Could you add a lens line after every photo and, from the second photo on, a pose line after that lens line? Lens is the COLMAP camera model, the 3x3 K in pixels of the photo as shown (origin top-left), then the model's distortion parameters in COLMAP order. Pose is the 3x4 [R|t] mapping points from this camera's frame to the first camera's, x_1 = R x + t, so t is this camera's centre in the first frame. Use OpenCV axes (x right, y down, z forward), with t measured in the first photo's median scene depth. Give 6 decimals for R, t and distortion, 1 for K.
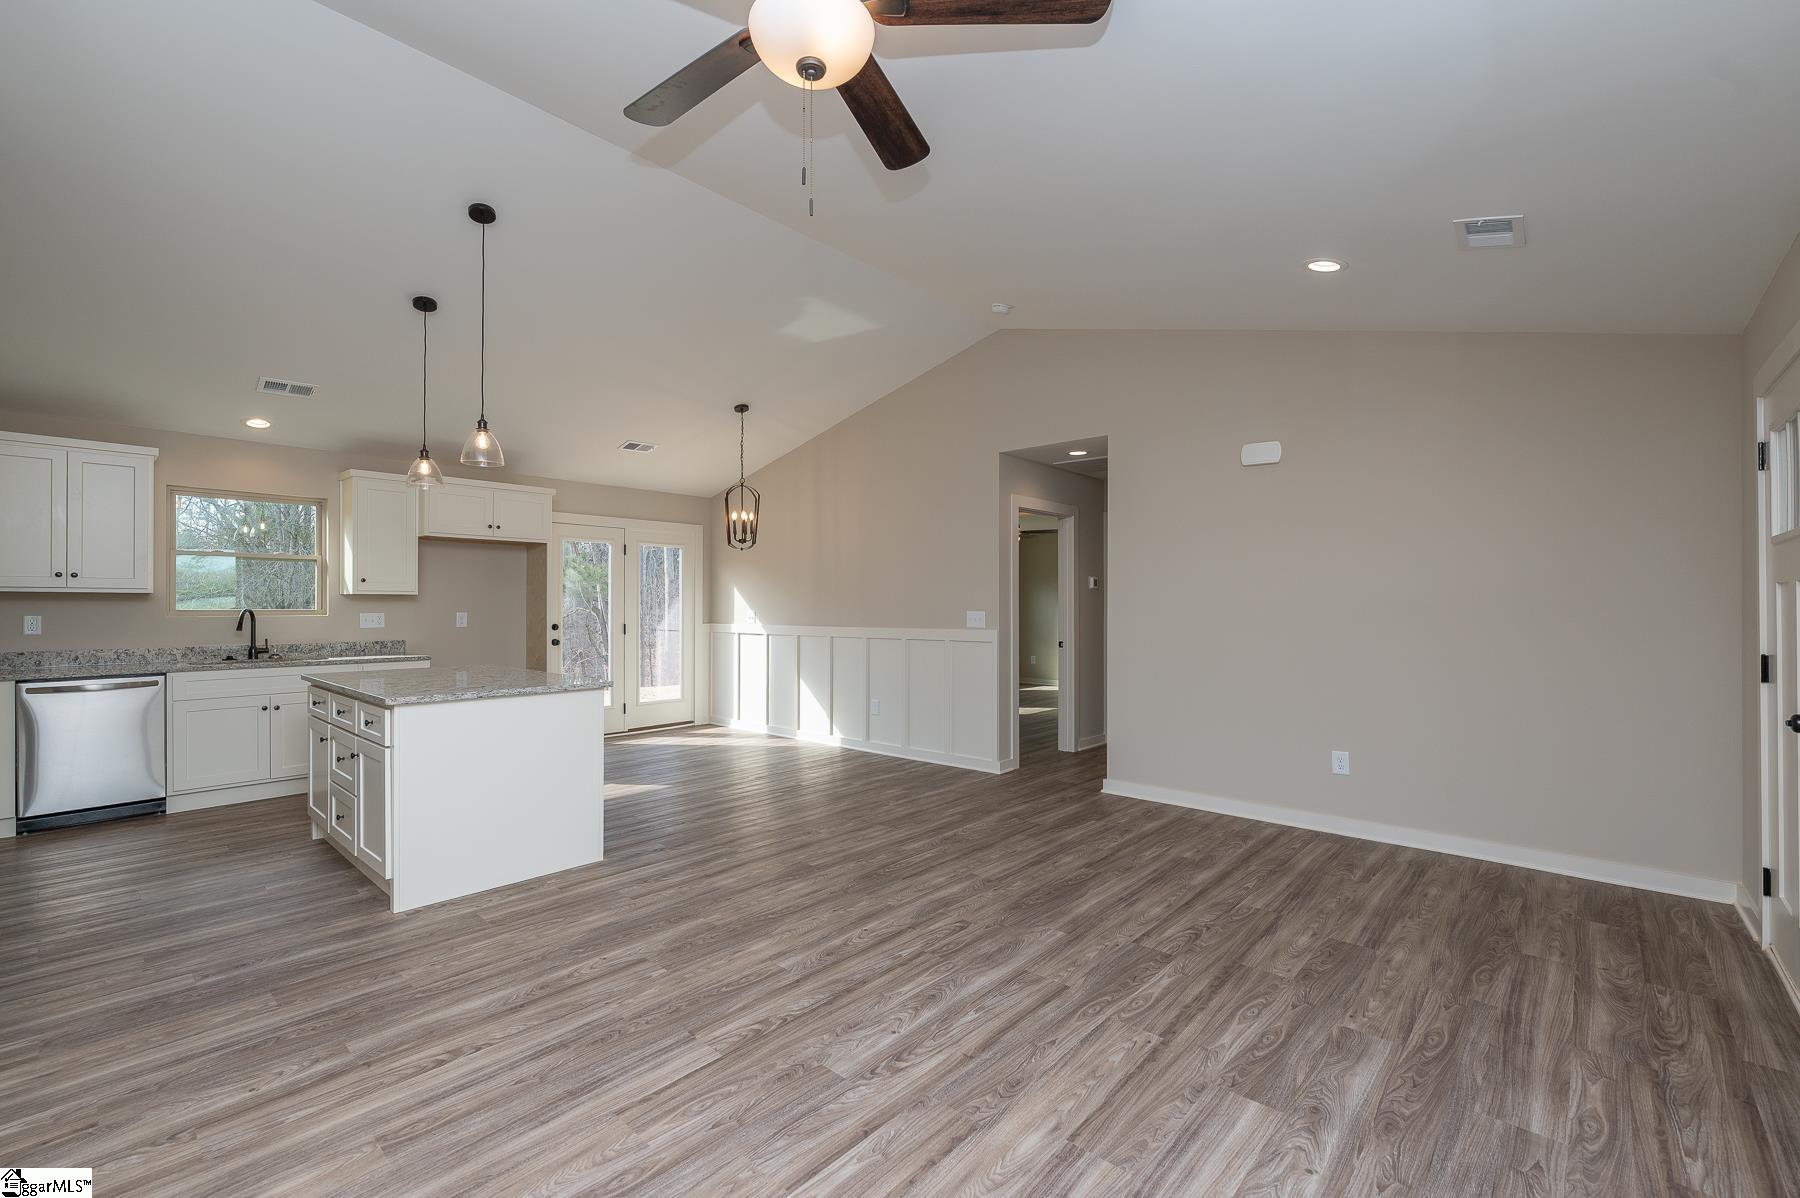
lens RADIAL K [[765.0, 0, 887.6], [0, 765.0, 599.3], [0, 0, 1]] dist [0.000456, -0.000442]
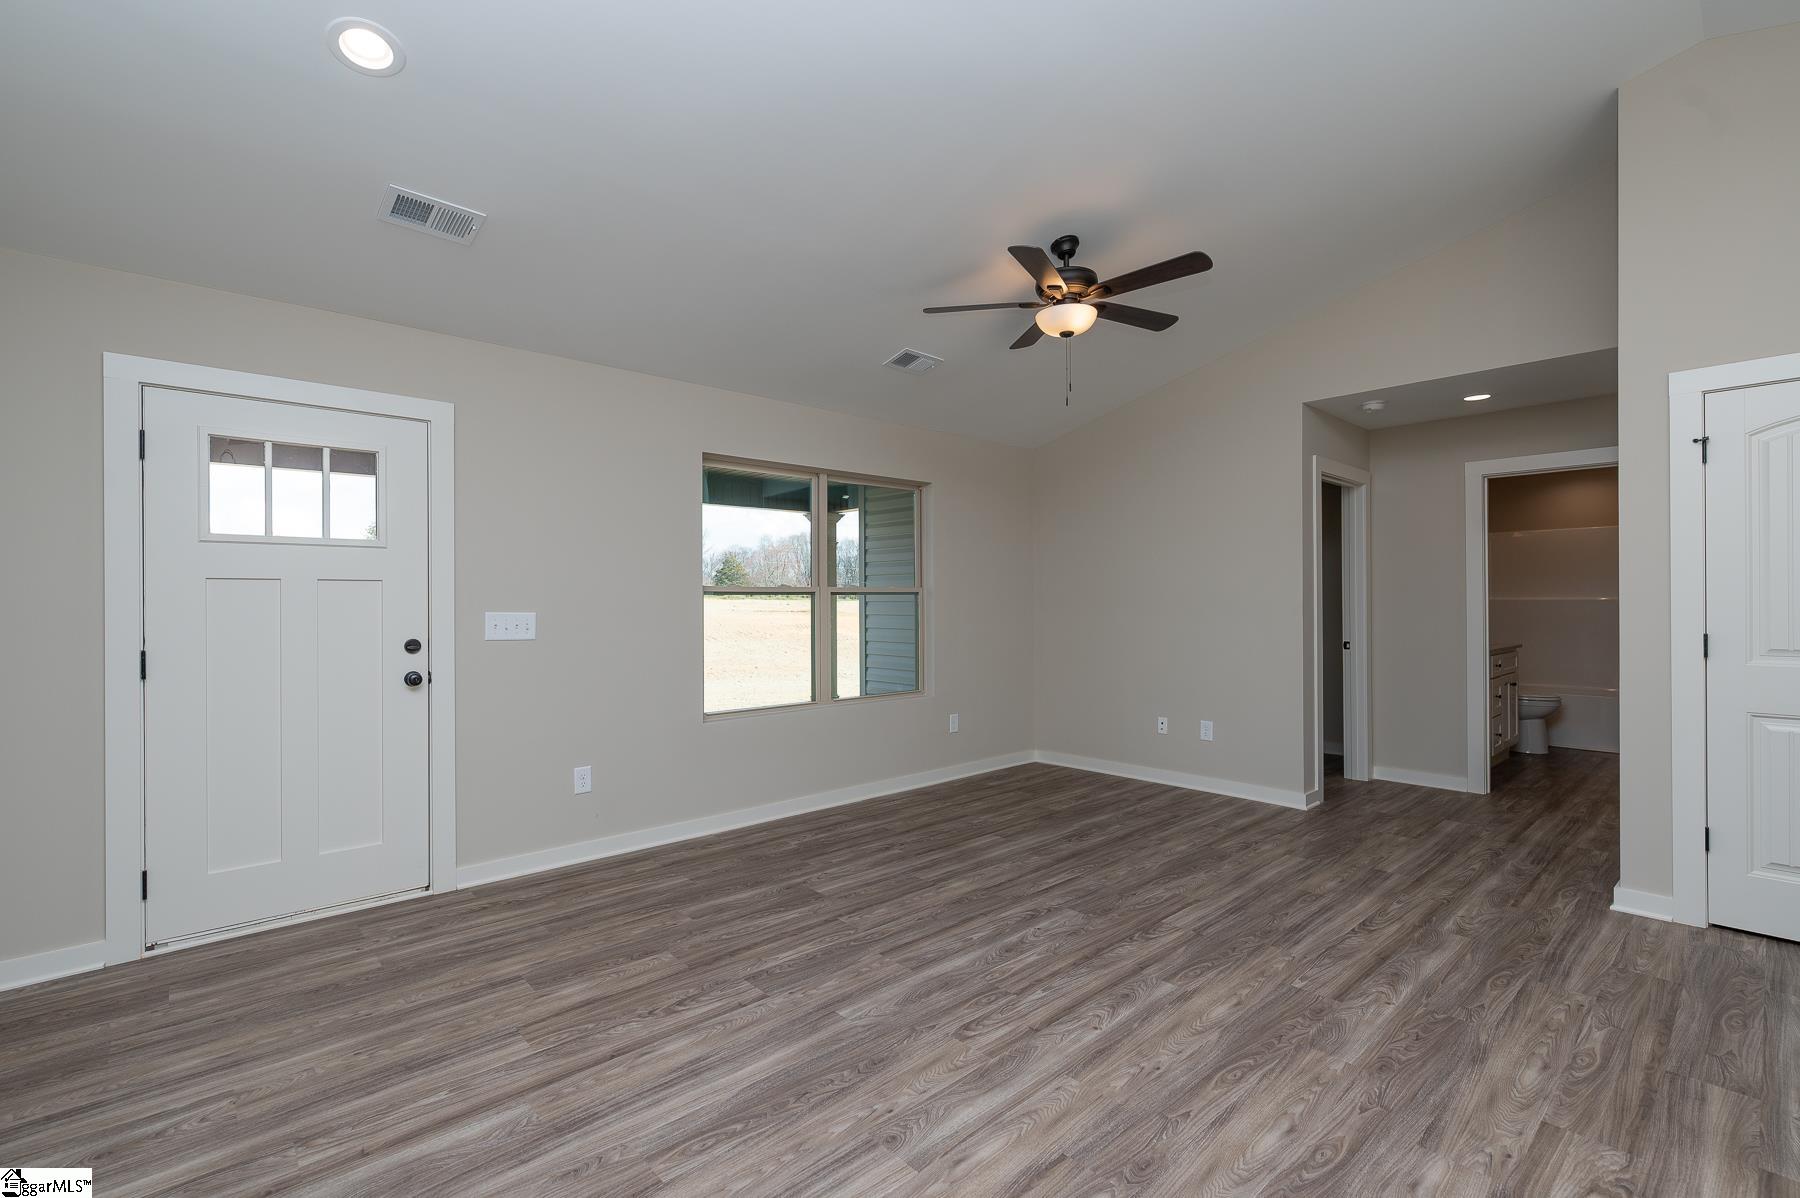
lens RADIAL K [[798.2, 0, 890.0], [0, 798.2, 600.7], [0, 0, 1]] dist [-0.001003, 0.000159]
pose [[-0.995145, 0.004747, 0.098304, 0.081574], [0.003995, 0.999961, -0.007848, 0.013845], [-0.098337, -0.007418, -0.995125, 1.571041]]
